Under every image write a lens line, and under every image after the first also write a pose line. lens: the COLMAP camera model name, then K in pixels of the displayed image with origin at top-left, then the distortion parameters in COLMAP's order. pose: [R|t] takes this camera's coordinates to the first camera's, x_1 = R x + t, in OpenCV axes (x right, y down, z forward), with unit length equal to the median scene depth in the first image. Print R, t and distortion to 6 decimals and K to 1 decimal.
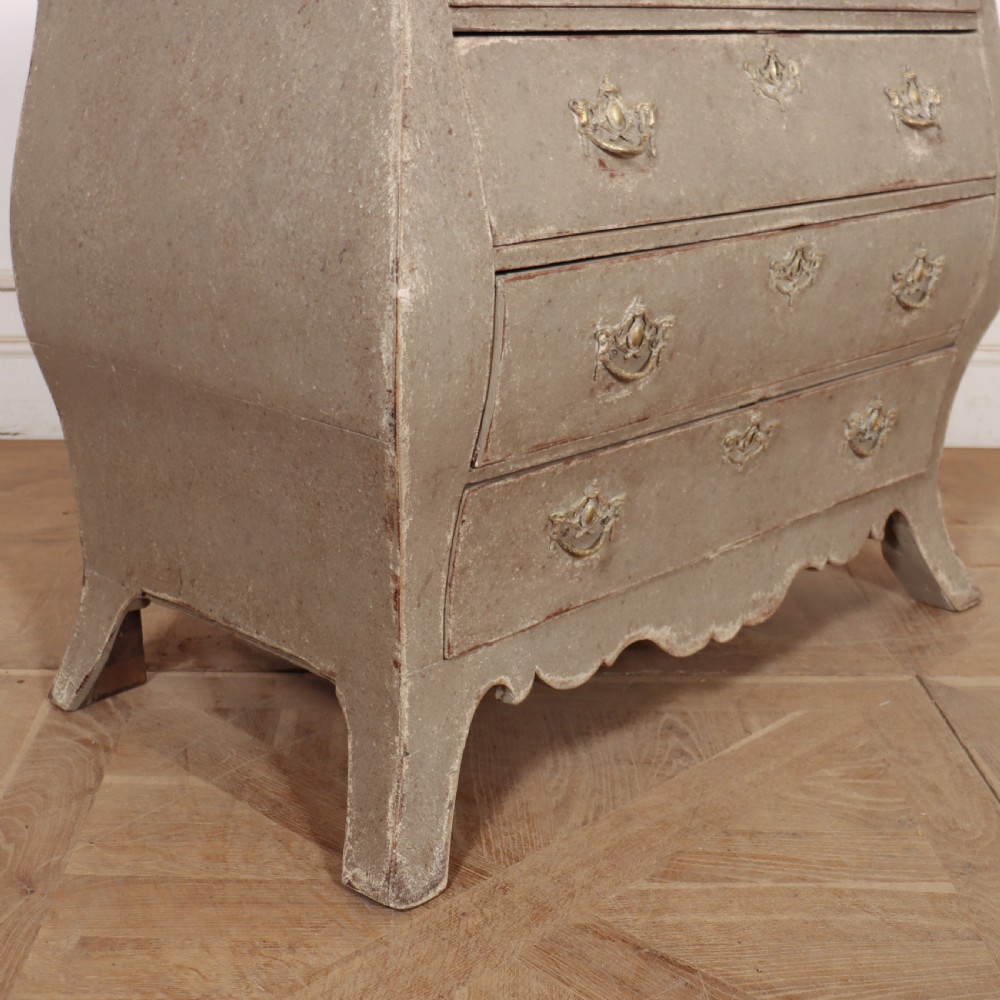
lens RADIAL K [[1528.4, 0, 427.5], [0, 1528.4, 630.1], [0, 0, 1]] dist [-0.176301, 0.143162]
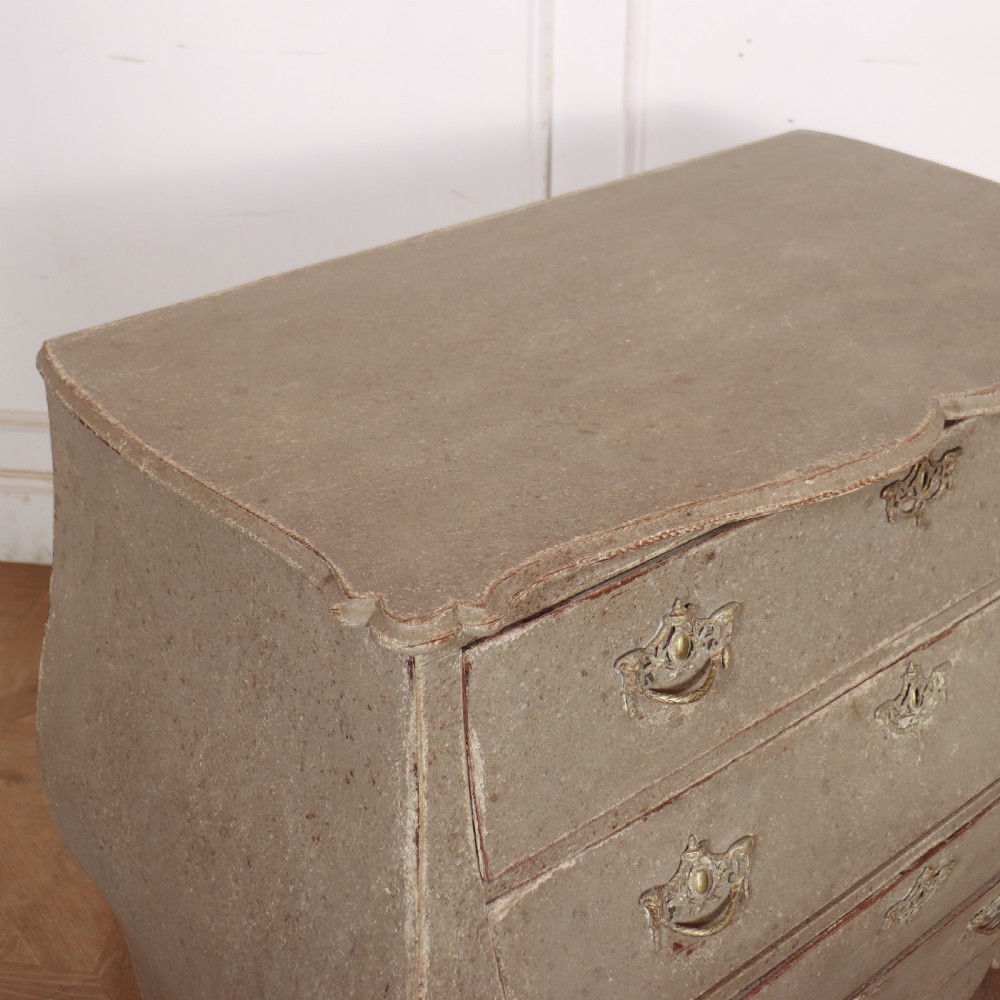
lens RADIAL K [[1400.3, 0, 447.2], [0, 1400.3, 435.3], [0, 0, 1]] dist [-0.179781, 0.153950]
pose [[0.993132, 0.042825, -0.108881, 0.054305], [-0.033142, 0.995459, 0.089234, -0.597477], [0.112208, -0.085012, 0.990041, 0.238539]]
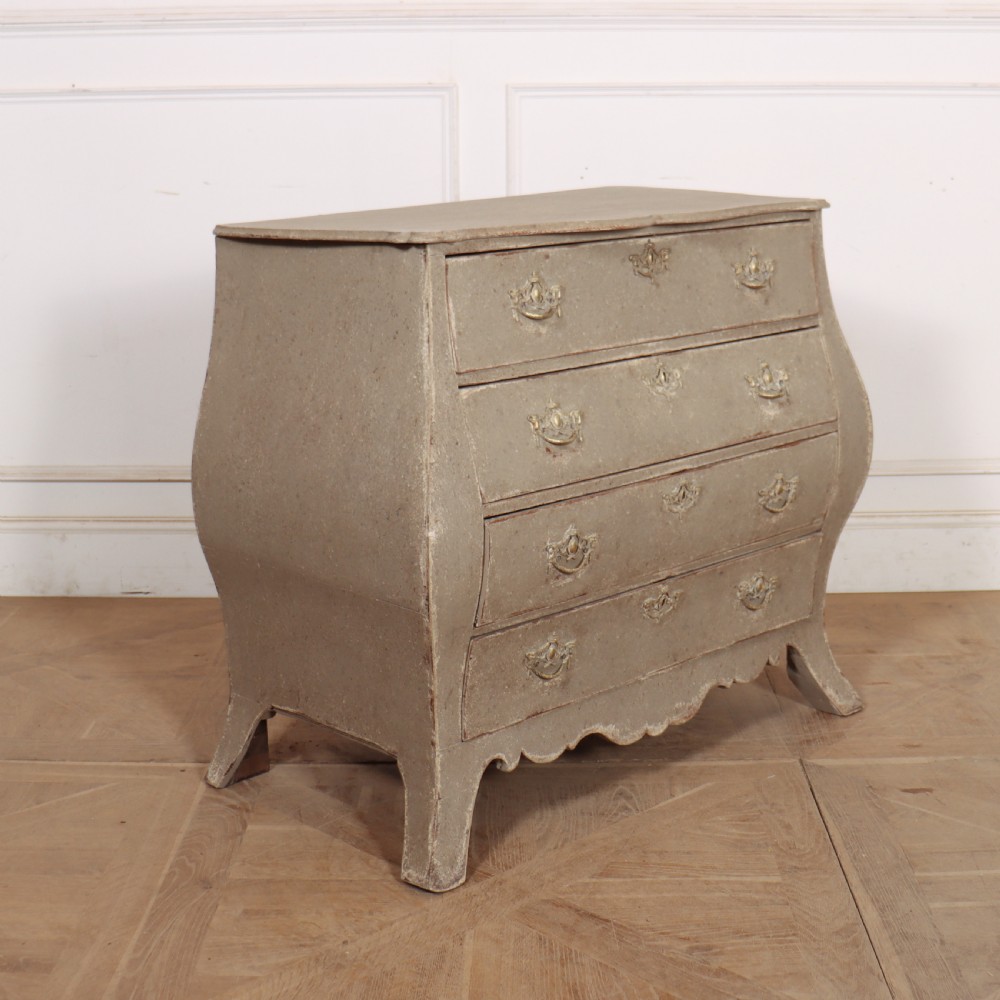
lens RADIAL K [[1751.5, 0, 522.6], [0, 1751.5, 447.4], [0, 0, 1]] dist [-0.180877, 0.230339]
pose [[0.999892, -0.012982, 0.006898, 0.066256], [0.014069, 0.981138, -0.192797, 0.069943], [-0.004265, 0.192874, 0.981214, -0.901182]]
